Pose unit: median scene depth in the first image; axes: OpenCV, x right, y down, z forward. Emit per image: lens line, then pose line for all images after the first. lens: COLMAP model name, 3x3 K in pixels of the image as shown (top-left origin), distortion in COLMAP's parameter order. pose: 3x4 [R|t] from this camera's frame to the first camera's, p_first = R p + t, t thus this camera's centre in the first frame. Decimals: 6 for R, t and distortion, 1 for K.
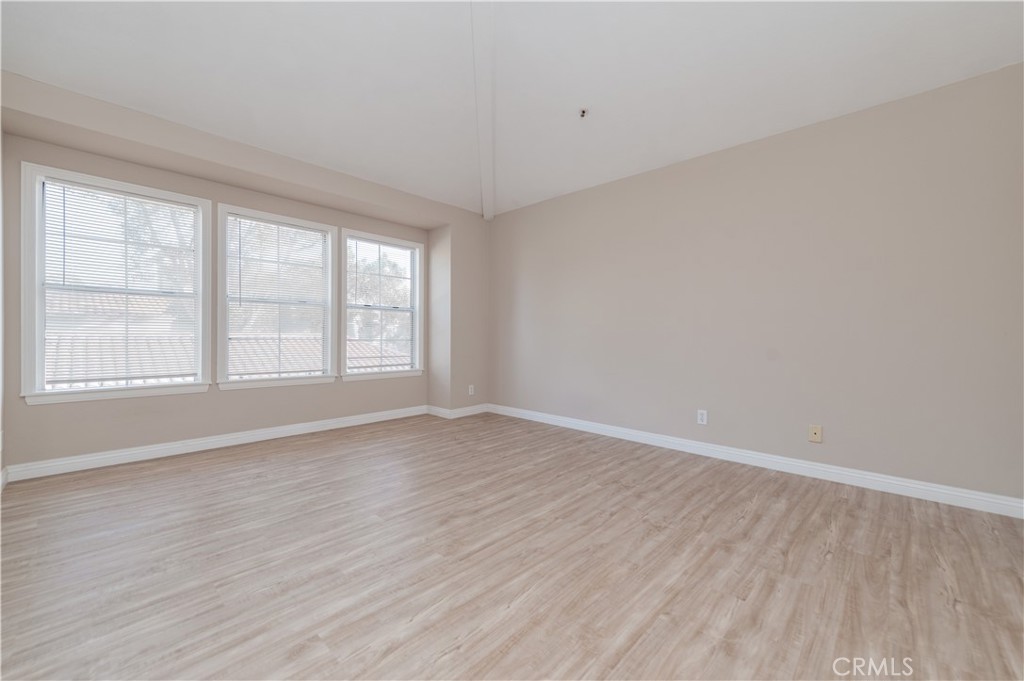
lens RADIAL K [[394.7, 0, 509.1], [0, 394.7, 325.8], [0, 0, 1]] dist [0.016808, -0.005054]
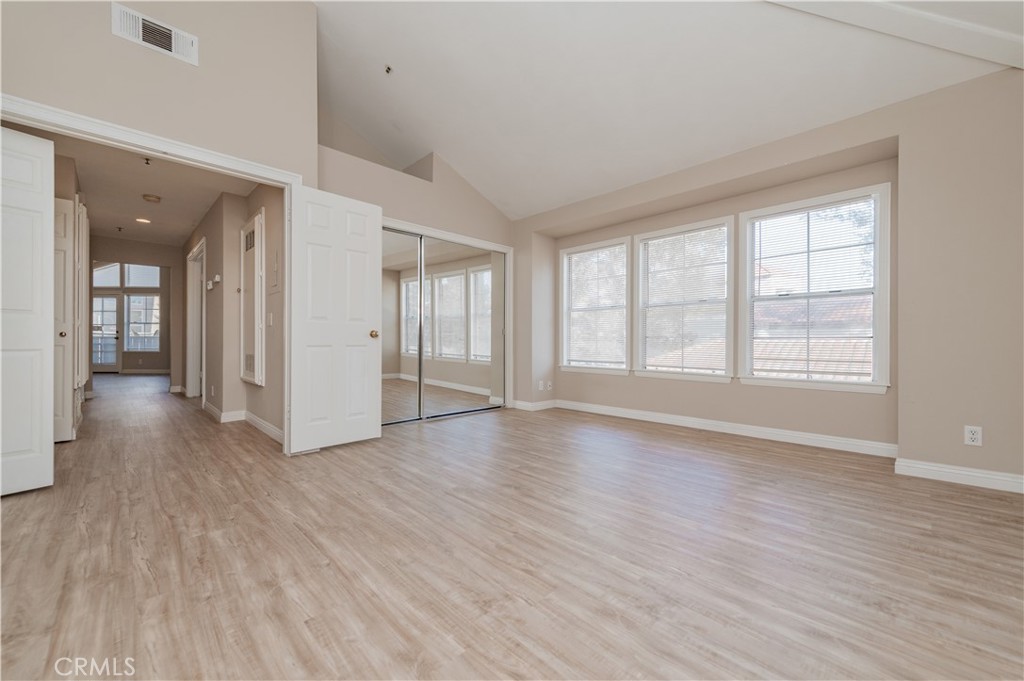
lens RADIAL K [[400.8, 0, 513.4], [0, 400.8, 340.8], [0, 0, 1]] dist [0.027917, -0.008250]
pose [[-0.020041, -0.004809, -0.999788, 0.961246], [0.030378, 0.999524, -0.005416, 0.063072], [0.999338, -0.030480, -0.019885, 0.974442]]
